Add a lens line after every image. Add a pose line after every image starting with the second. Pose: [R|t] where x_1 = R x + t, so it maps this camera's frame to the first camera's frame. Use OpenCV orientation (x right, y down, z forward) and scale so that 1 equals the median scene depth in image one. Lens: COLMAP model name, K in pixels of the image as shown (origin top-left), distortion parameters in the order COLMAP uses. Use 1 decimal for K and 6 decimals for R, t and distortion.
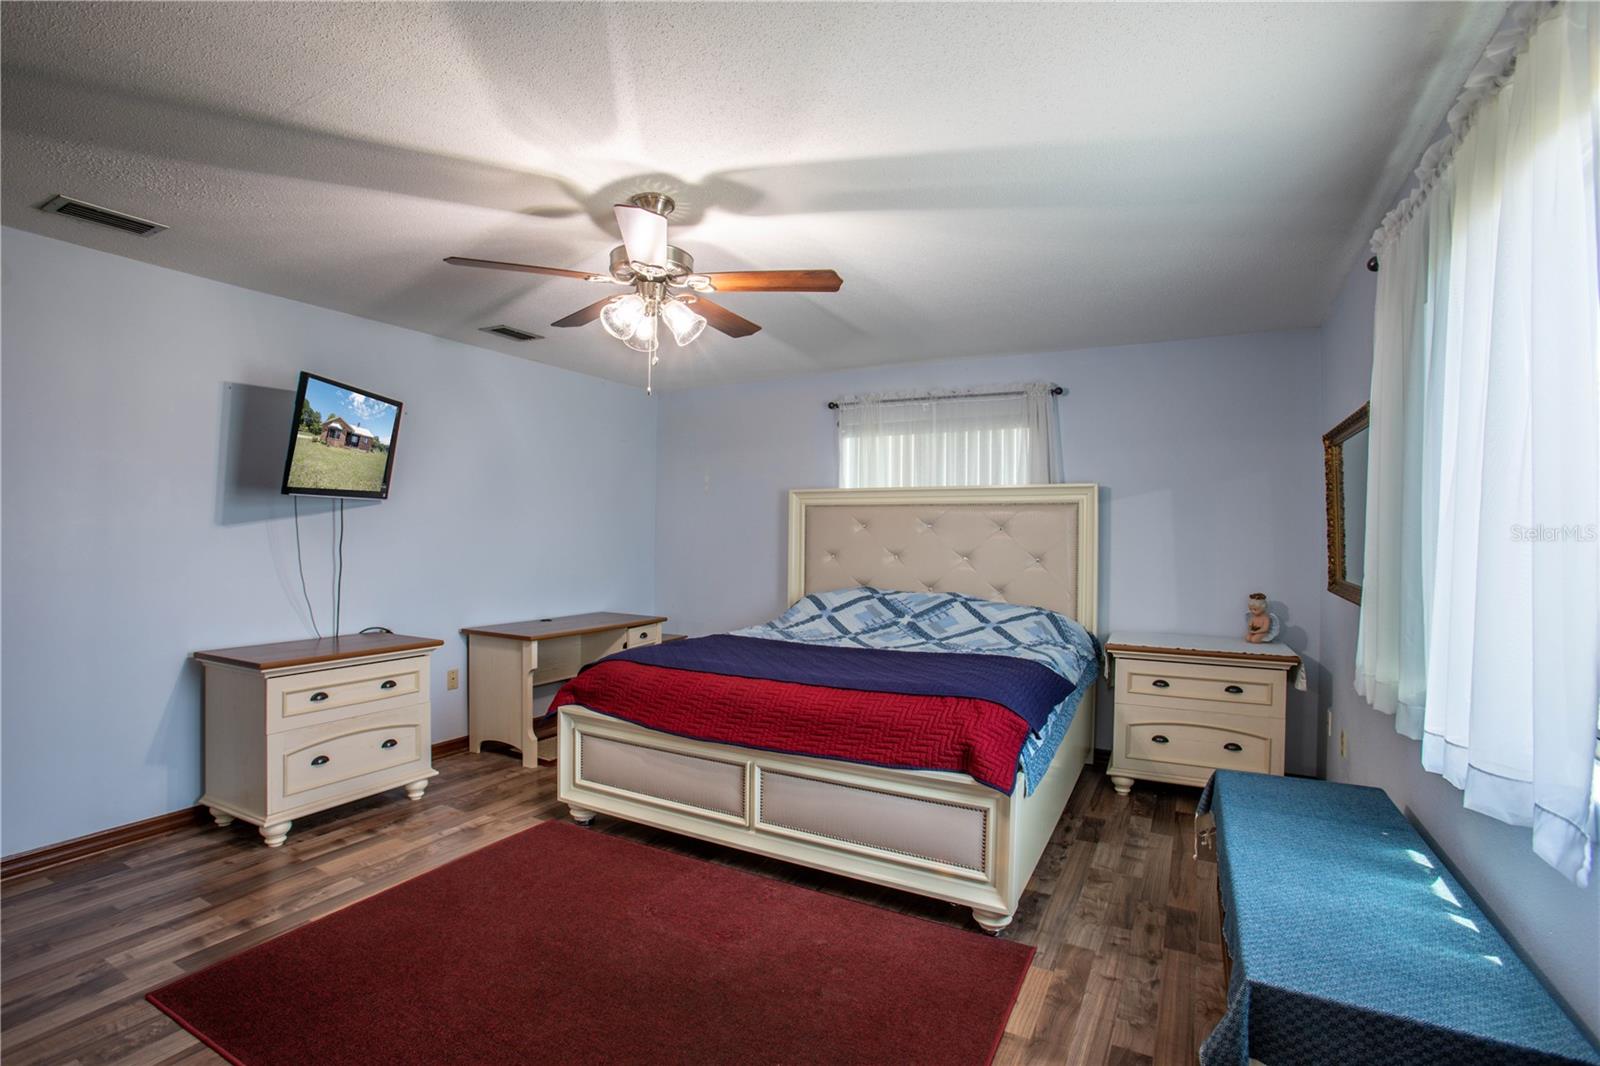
lens RADIAL K [[735.3, 0, 800.4], [0, 735.3, 534.2], [0, 0, 1]] dist [-0.003175, 0.000470]
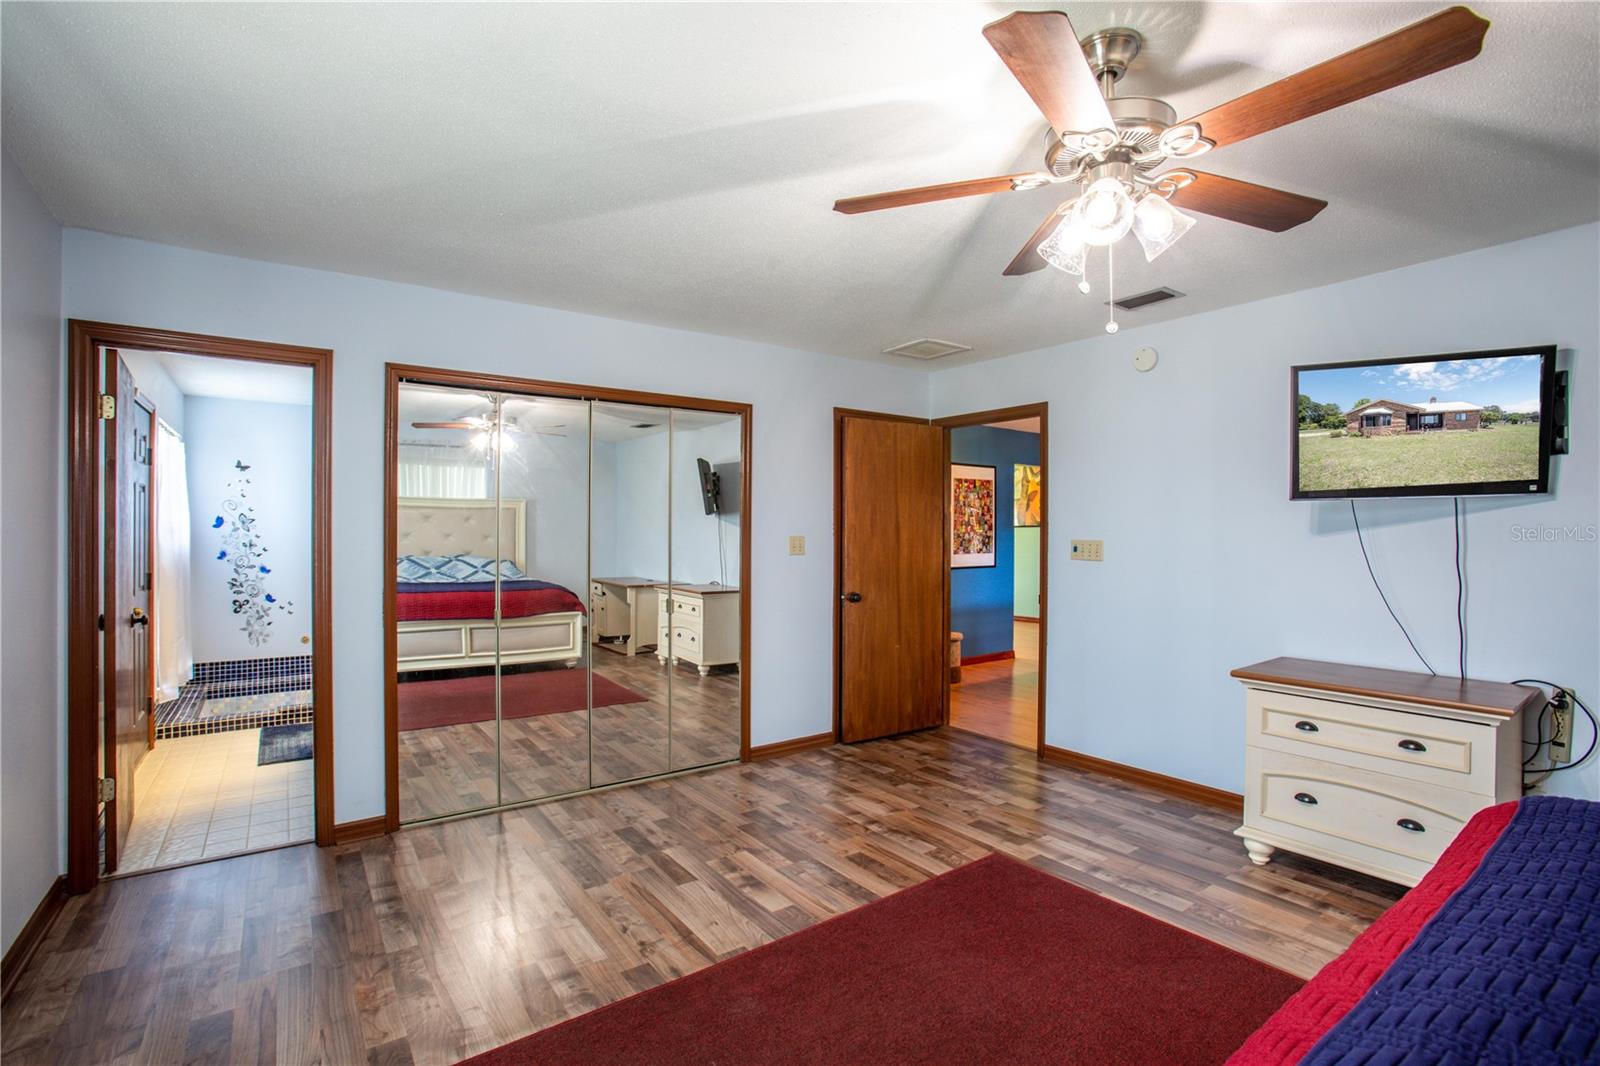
lens RADIAL K [[735.3, 0, 793.9], [0, 735.3, 541.4], [0, 0, 1]] dist [-0.003175, 0.000470]
pose [[-0.418662, -0.007344, -0.908112, 0.412823], [-0.005348, 0.999970, -0.005621, 0.006423], [0.908126, 0.002503, -0.418689, 0.814009]]
